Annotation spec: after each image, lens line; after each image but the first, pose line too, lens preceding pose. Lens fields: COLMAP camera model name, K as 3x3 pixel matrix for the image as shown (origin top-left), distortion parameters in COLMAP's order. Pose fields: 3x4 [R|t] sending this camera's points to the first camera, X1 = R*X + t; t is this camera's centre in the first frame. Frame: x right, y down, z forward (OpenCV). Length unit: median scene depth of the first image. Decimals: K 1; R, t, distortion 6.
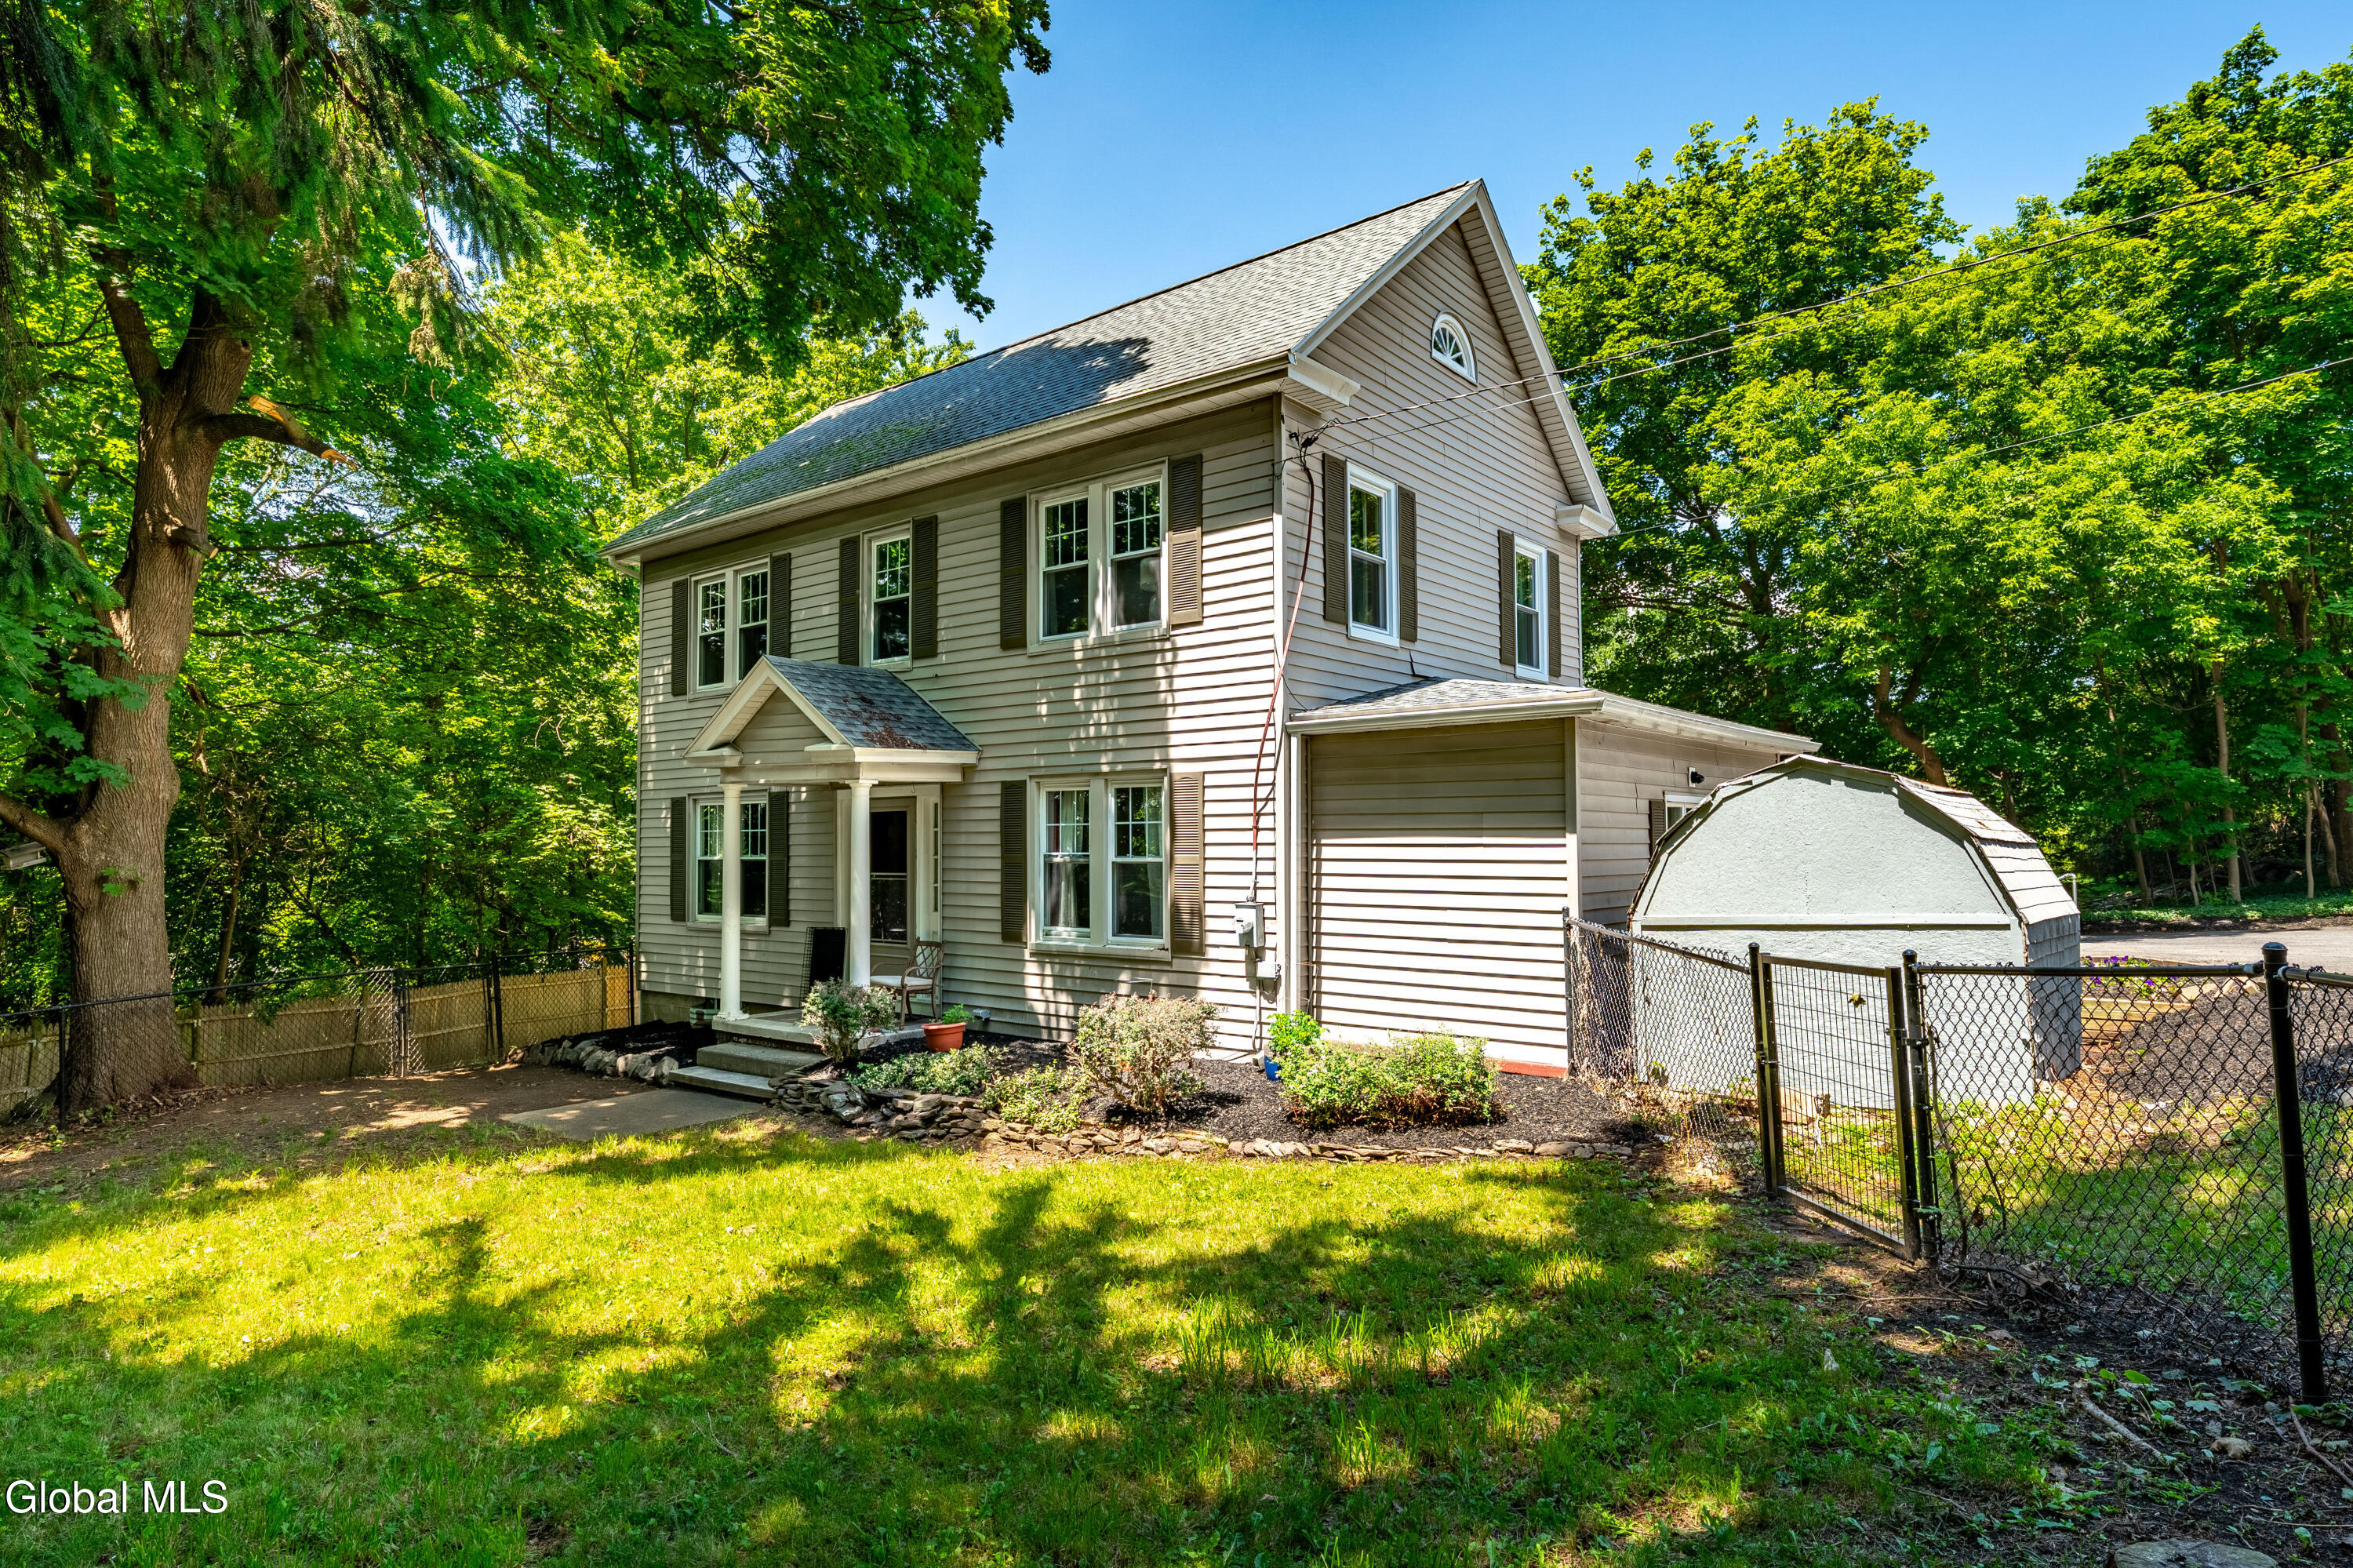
lens RADIAL K [[1290.0, 0, 1176.5], [0, 1290.0, 784.0], [0, 0, 1]] dist [0.003612, 0.001595]
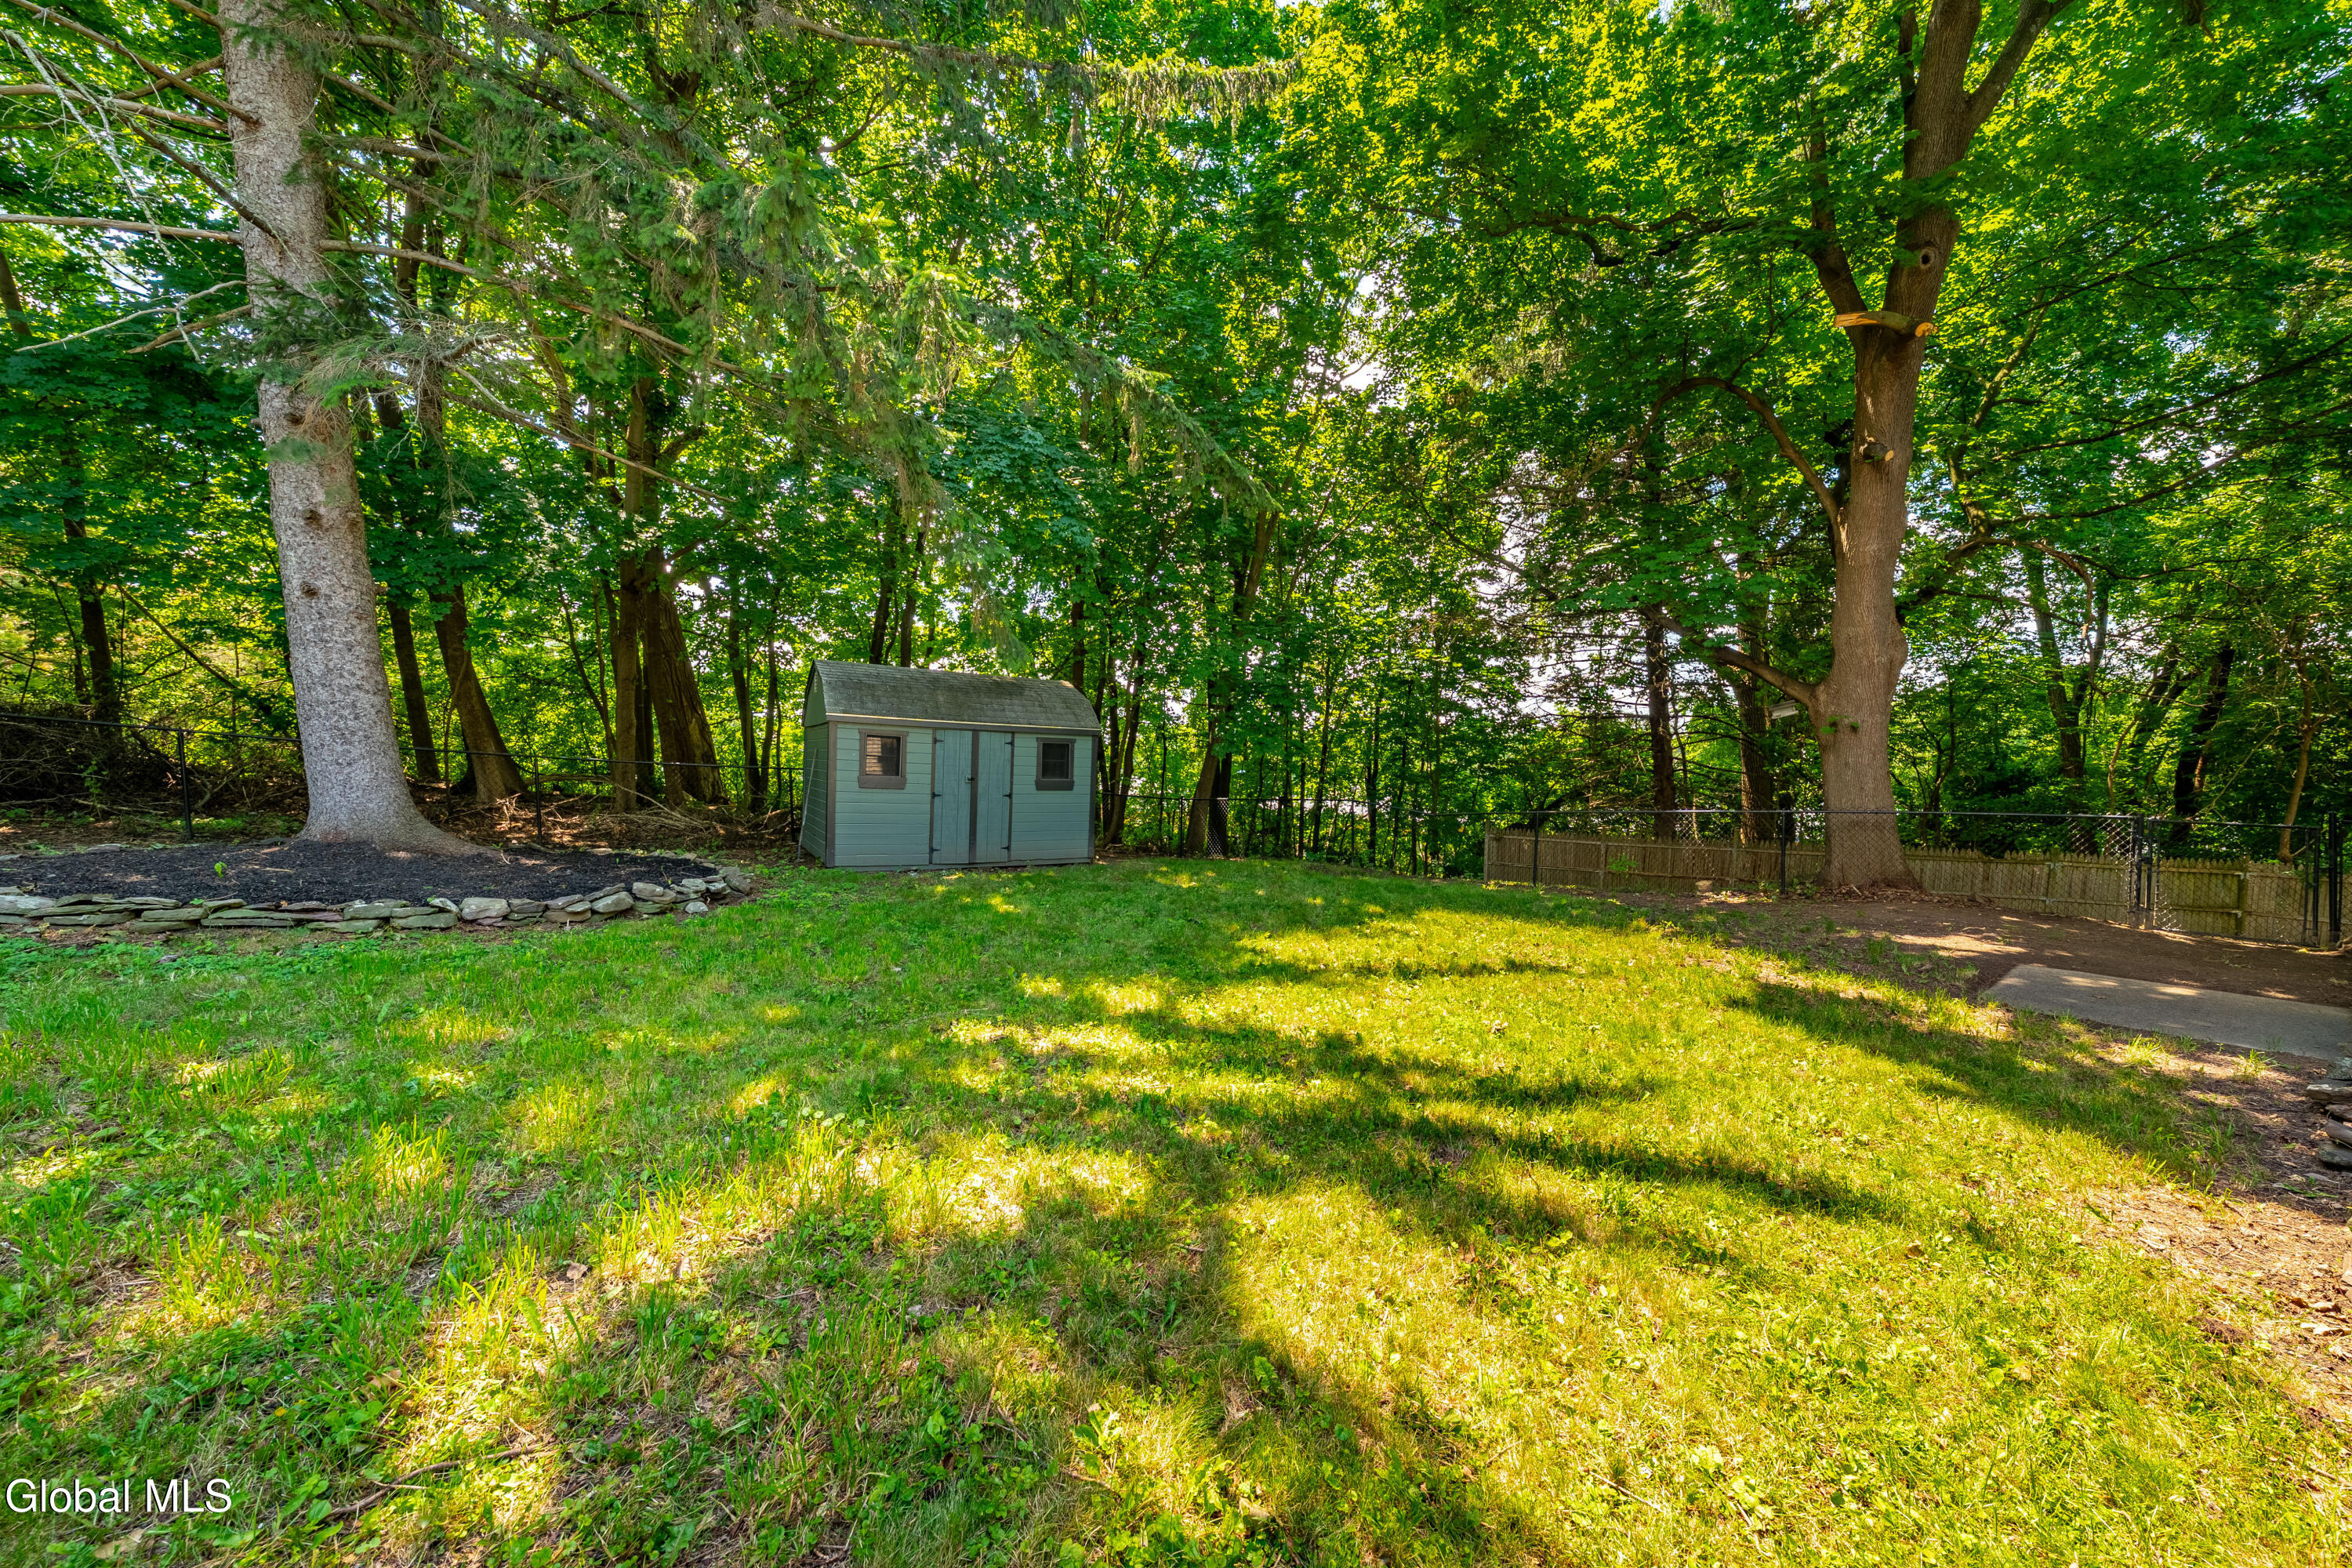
lens RADIAL K [[811.6, 0, 1186.4], [0, 811.6, 776.3], [0, 0, 1]] dist [-0.000300, 0.000016]
pose [[-0.249917, 0.041644, -0.967371, 0.366660], [0.031522, 0.998895, 0.034857, 0.160495], [0.967754, -0.021782, -0.250953, 1.135711]]
